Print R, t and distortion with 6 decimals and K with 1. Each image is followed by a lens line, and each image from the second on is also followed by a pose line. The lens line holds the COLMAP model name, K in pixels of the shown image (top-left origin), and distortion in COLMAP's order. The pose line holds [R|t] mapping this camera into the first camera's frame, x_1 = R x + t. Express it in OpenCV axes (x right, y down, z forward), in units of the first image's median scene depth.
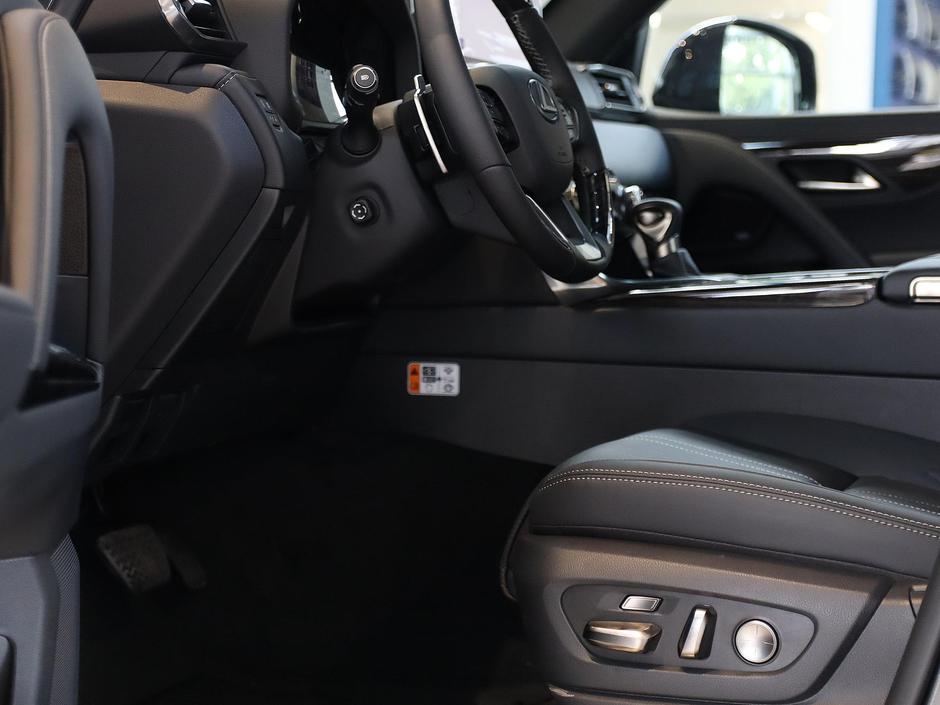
lens RADIAL K [[1906.1, 0, 470.0], [0, 1906.1, 352.5], [0, 0, 1]] dist [-0.012138, 0.002064]
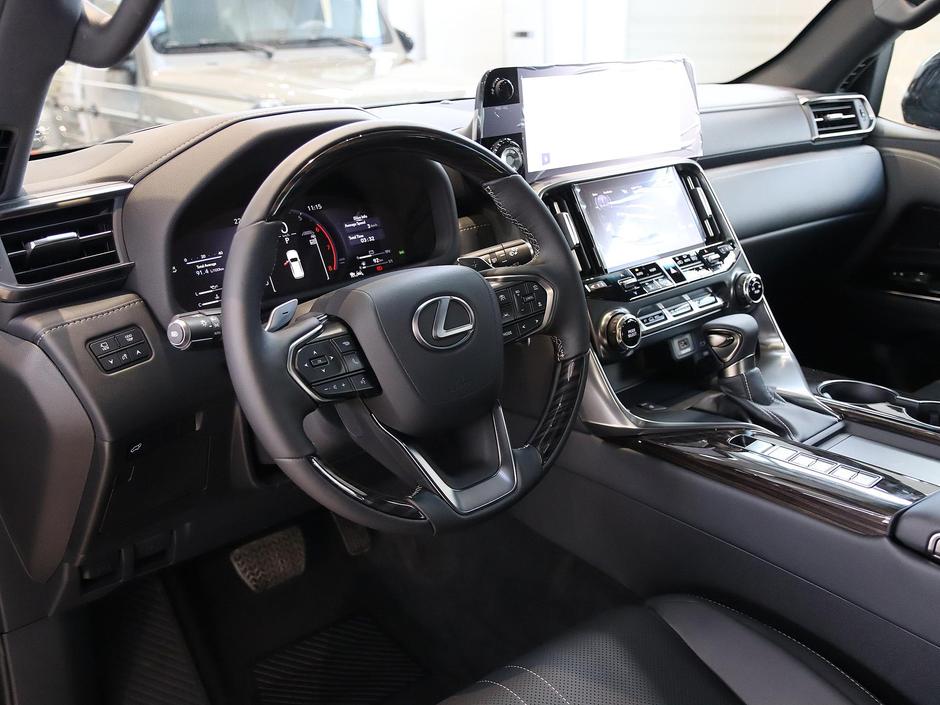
lens RADIAL K [[859.8, 0, 470.0], [0, 859.8, 352.5], [0, 0, 1]] dist [-0.079845, 0.014652]
pose [[0.860807, 0.154058, -0.485055, 0.246817], [-0.005127, 0.955660, 0.294429, -0.240920], [0.508906, -0.250959, 0.823428, 0.691256]]
